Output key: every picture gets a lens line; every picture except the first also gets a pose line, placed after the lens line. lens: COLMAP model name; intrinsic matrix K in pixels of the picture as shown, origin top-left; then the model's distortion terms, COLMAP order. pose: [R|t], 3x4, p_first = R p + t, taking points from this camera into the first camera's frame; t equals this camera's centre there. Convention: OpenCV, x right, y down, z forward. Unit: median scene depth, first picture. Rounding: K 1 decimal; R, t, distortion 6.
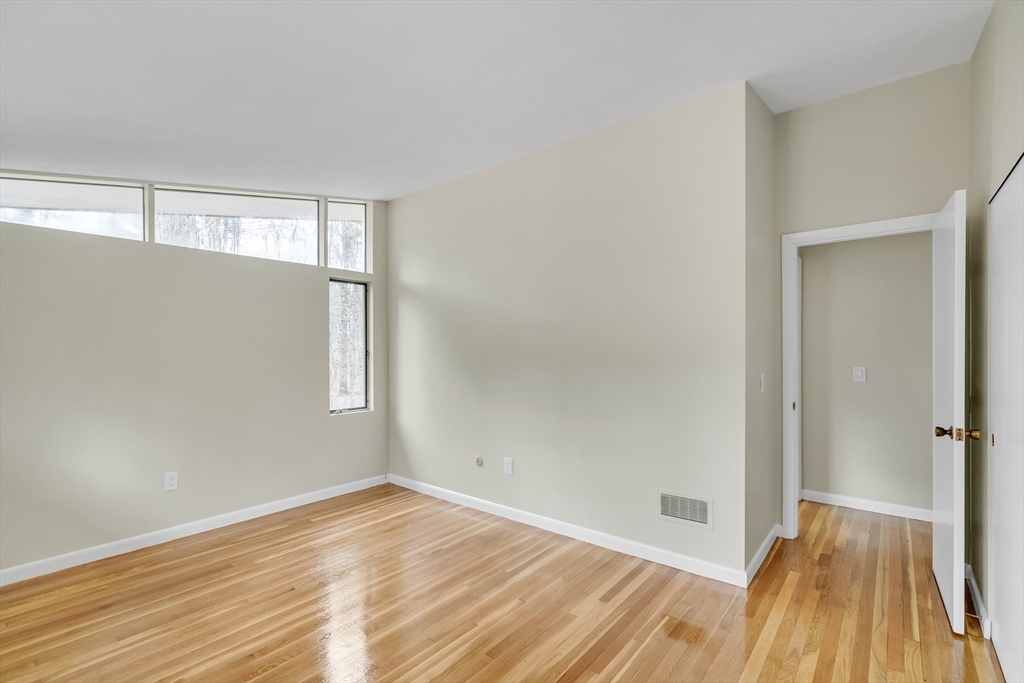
lens RADIAL K [[465.0, 0, 510.9], [0, 465.0, 351.8], [0, 0, 1]] dist [-0.005505, -0.000780]
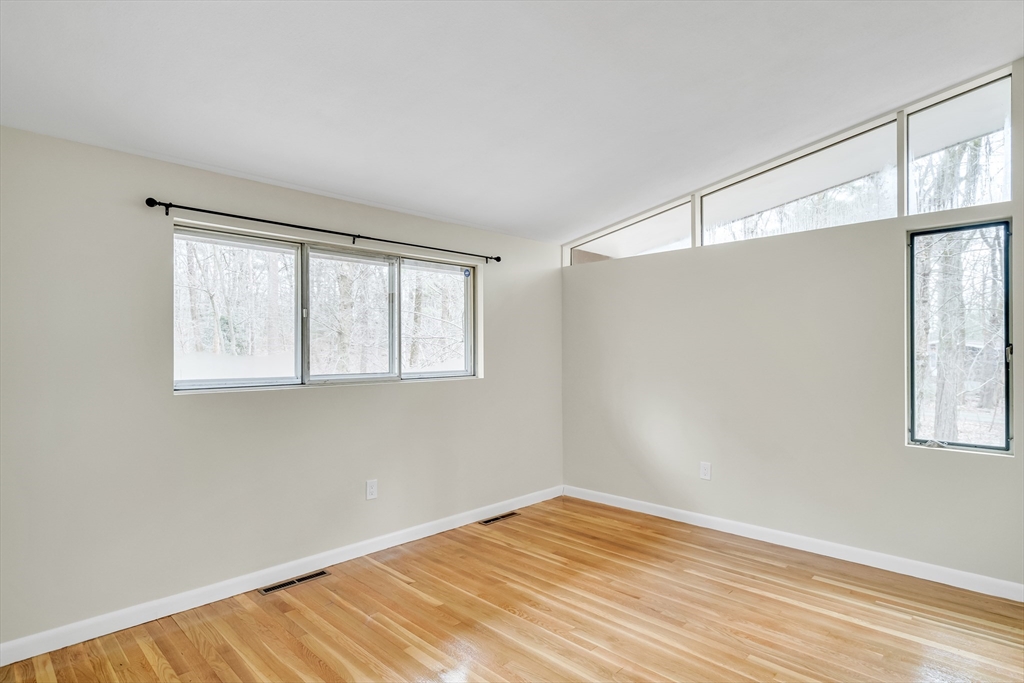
lens RADIAL K [[527.7, 0, 512.5], [0, 527.7, 345.6], [0, 0, 1]] dist [-0.004517, -0.000280]
pose [[-0.092413, -0.010036, -0.995670, 0.556969], [-0.002726, 0.999948, -0.009826, 0.009997], [0.995717, 0.001806, -0.092435, 0.754582]]
